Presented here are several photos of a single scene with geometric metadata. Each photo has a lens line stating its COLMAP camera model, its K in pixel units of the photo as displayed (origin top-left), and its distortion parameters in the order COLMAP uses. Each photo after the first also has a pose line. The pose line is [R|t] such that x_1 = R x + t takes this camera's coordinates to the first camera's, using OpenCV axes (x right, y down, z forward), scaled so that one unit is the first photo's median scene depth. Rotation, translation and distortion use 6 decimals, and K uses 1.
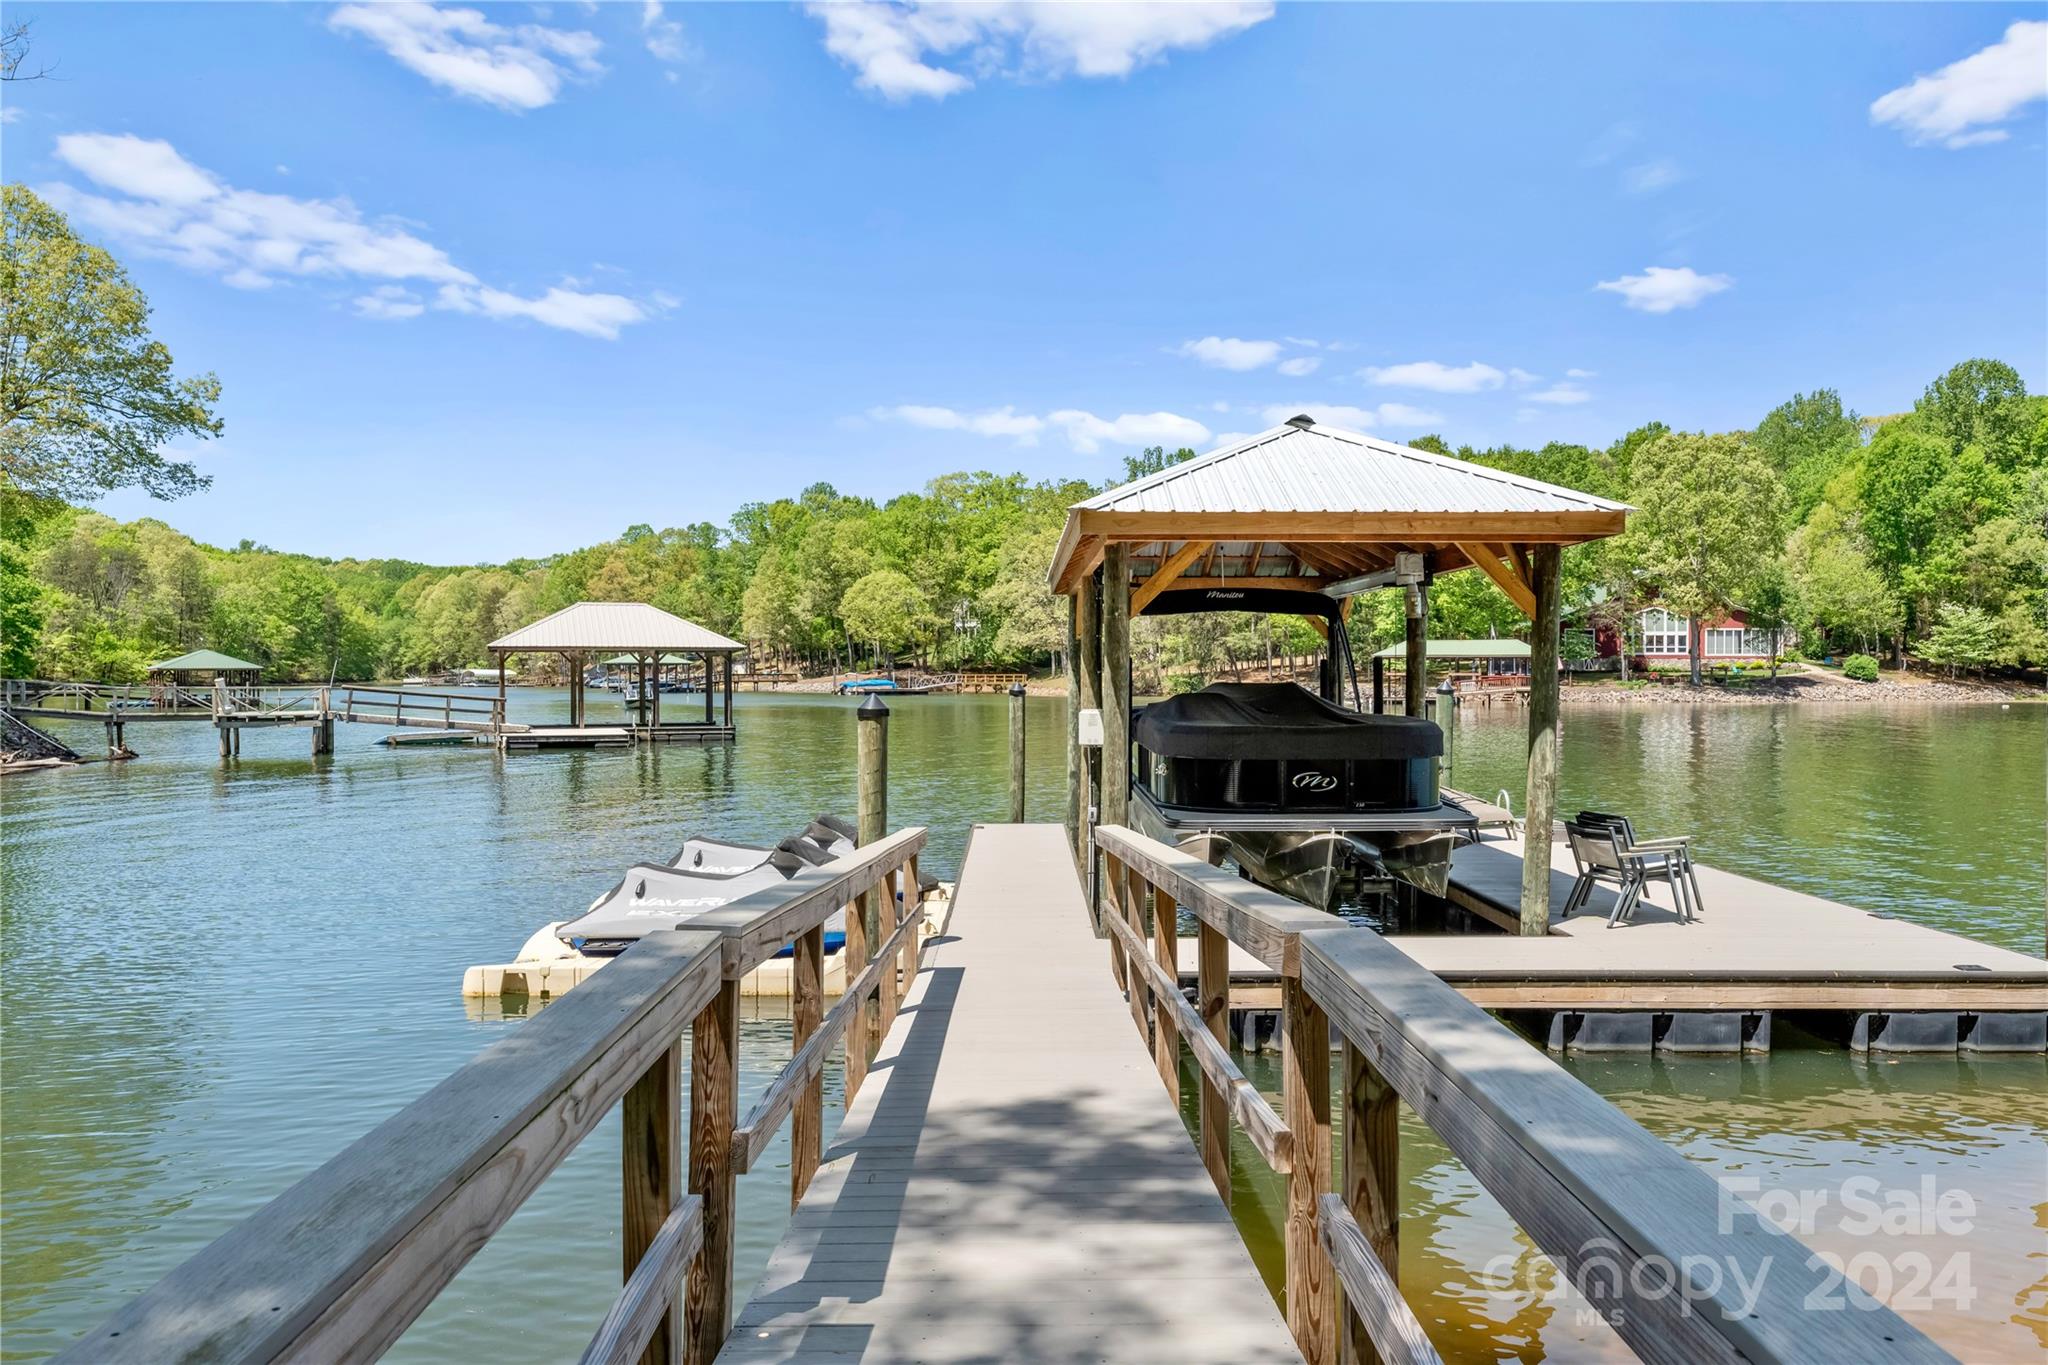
lens RADIAL K [[1390.0, 0, 1024.0], [0, 1390.0, 682.5], [0, 0, 1]] dist [-0.002229, 0.000014]
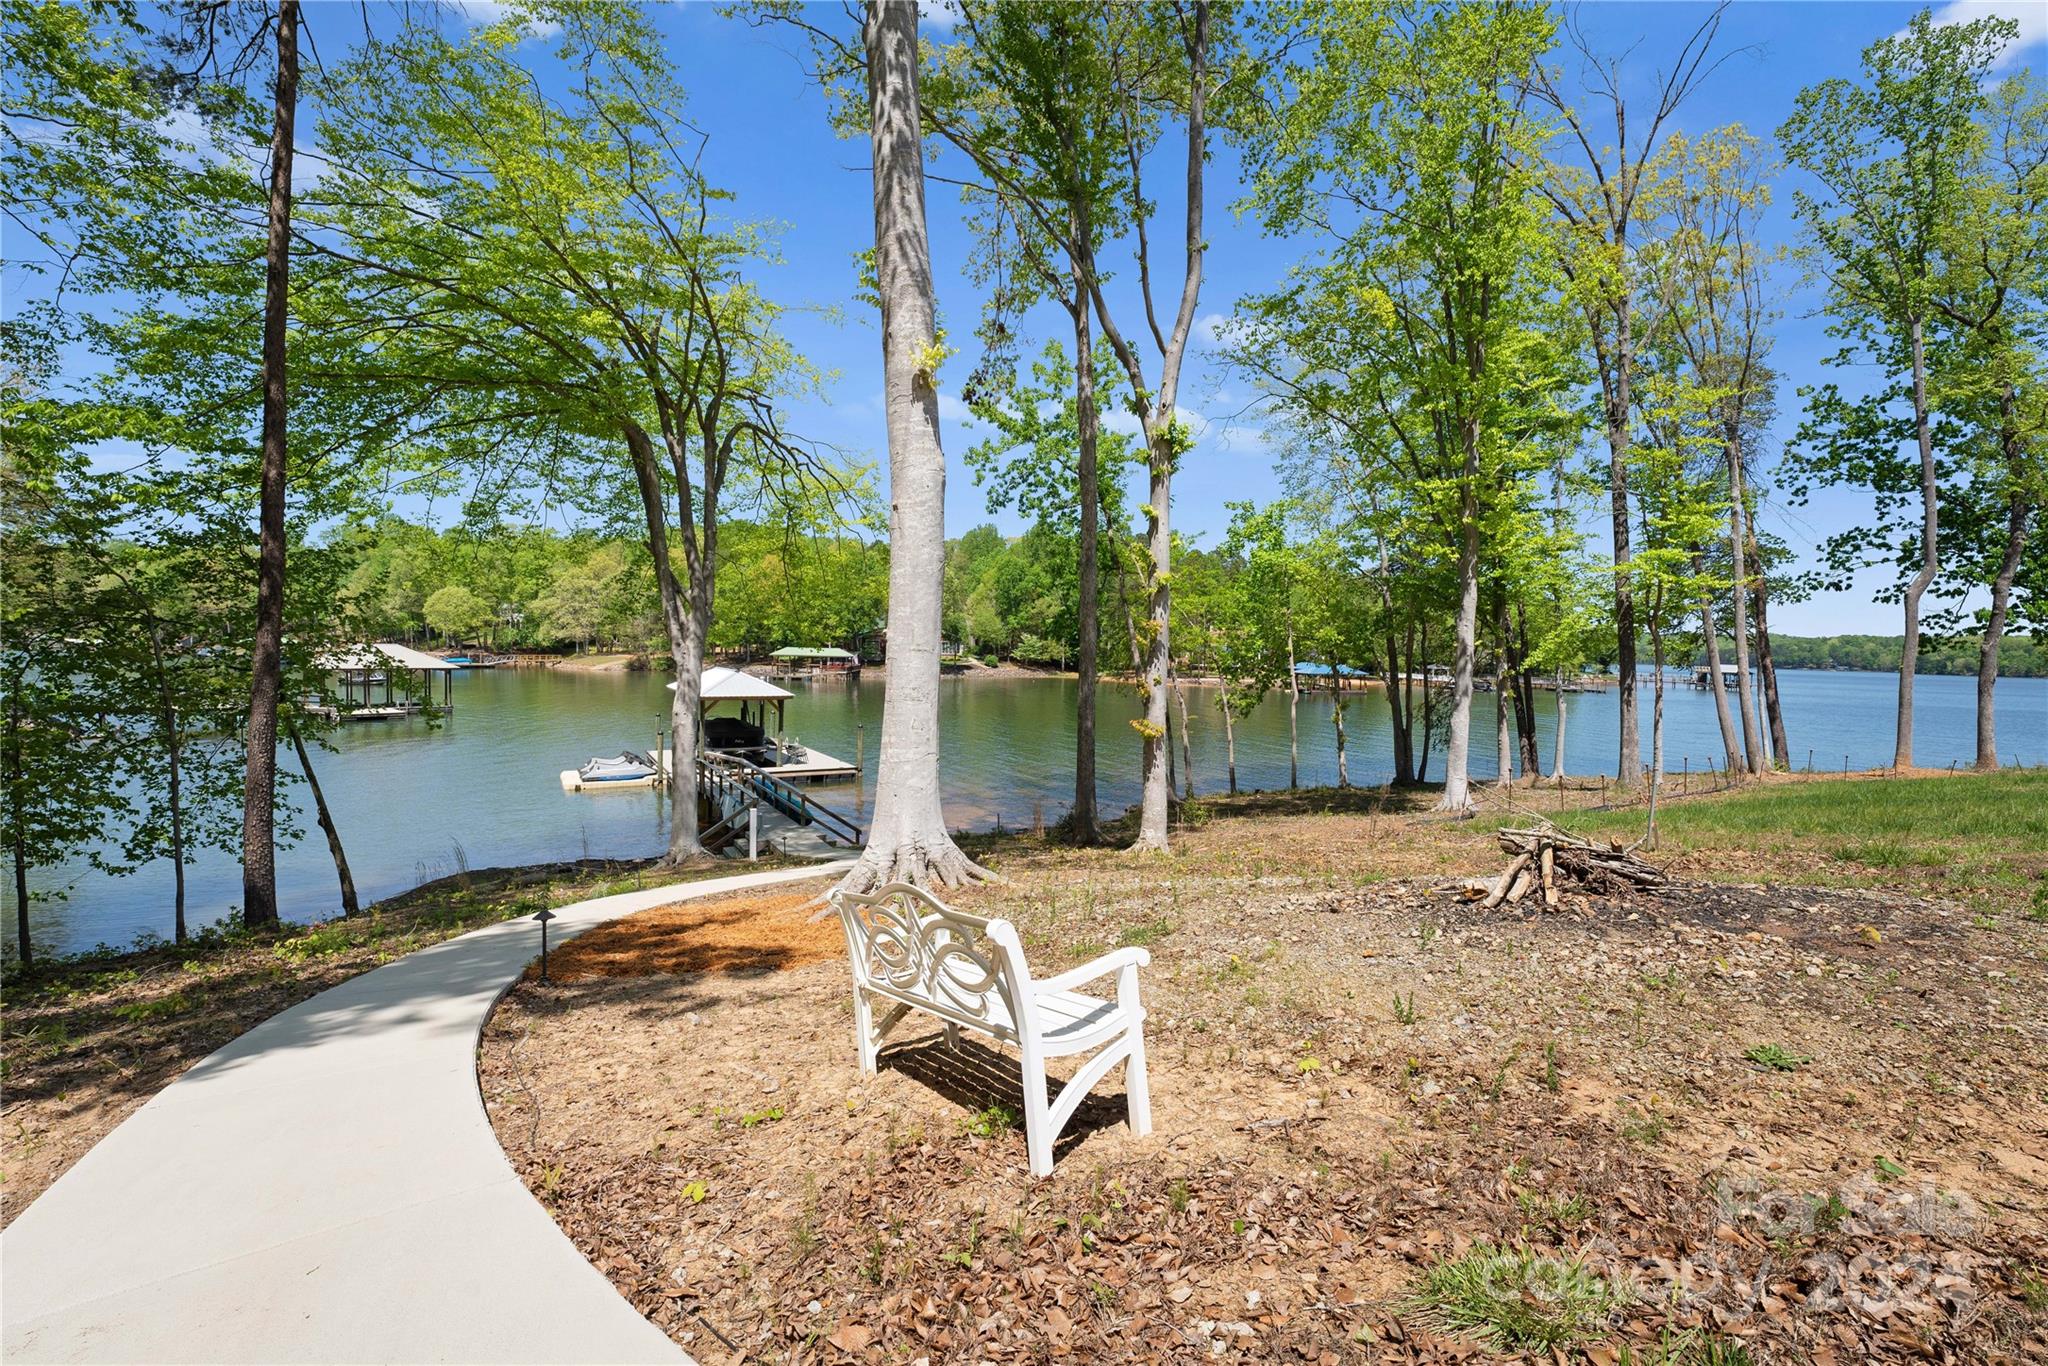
lens RADIAL K [[842.1, 0, 1024.0], [0, 842.1, 683.0], [0, 0, 1]] dist [-0.013697, 0.000135]
pose [[0.860820, -0.001803, 0.508907, -0.030252], [-0.018738, 0.999203, 0.035235, -0.017113], [-0.508565, -0.039867, 0.860100, -0.139252]]
